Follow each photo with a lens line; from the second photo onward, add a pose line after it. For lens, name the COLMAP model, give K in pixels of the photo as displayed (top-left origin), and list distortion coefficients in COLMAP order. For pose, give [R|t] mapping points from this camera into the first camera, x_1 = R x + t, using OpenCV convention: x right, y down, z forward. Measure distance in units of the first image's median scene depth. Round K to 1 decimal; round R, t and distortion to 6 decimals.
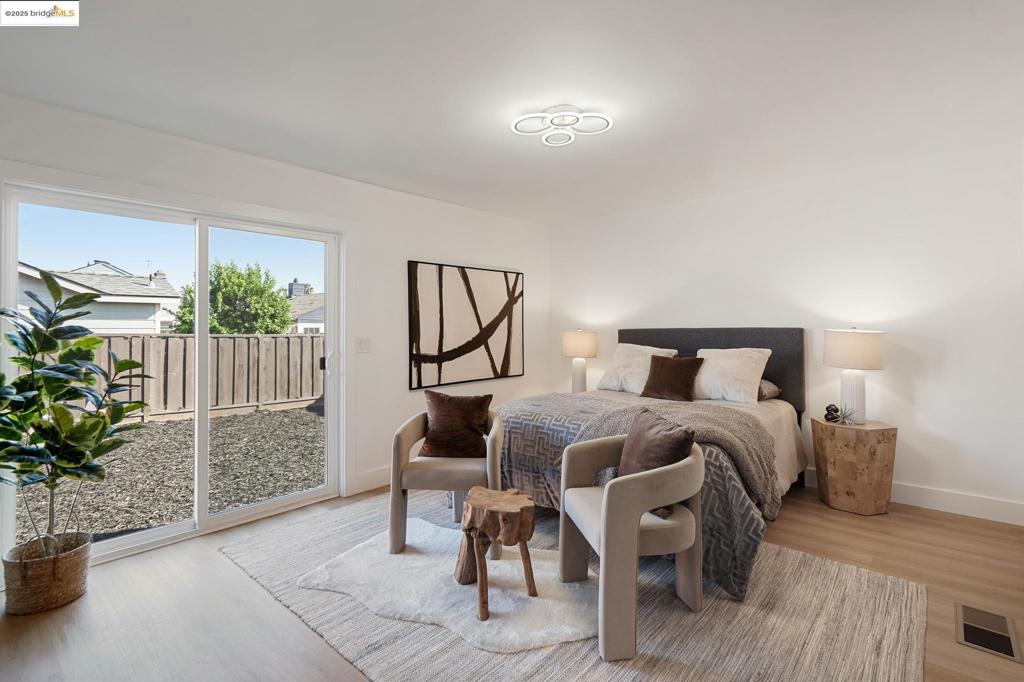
lens RADIAL K [[479.7, 0, 503.8], [0, 479.7, 344.1], [0, 0, 1]] dist [-0.001656, -0.001952]
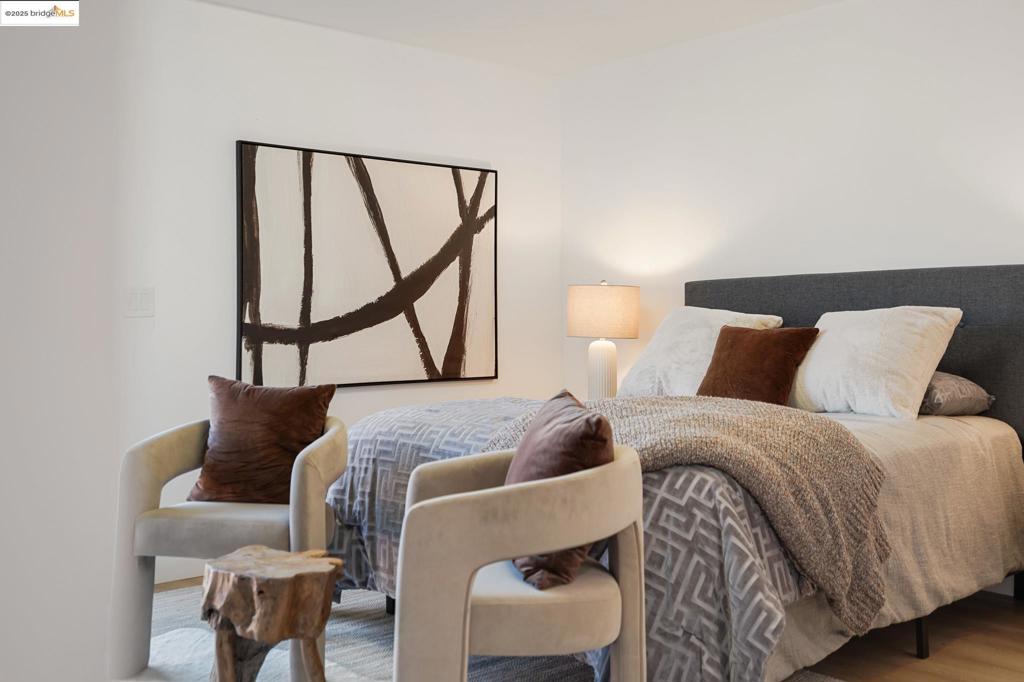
lens RADIAL K [[1025.9, 0, 518.6], [0, 1025.9, 336.8], [0, 0, 1]] dist [0.008540, 0.000000]
pose [[0.994983, 0.000362, -0.100040, 0.224078], [-0.002869, 0.999685, -0.024920, 0.064934], [0.099999, 0.025082, 0.994671, -0.054083]]
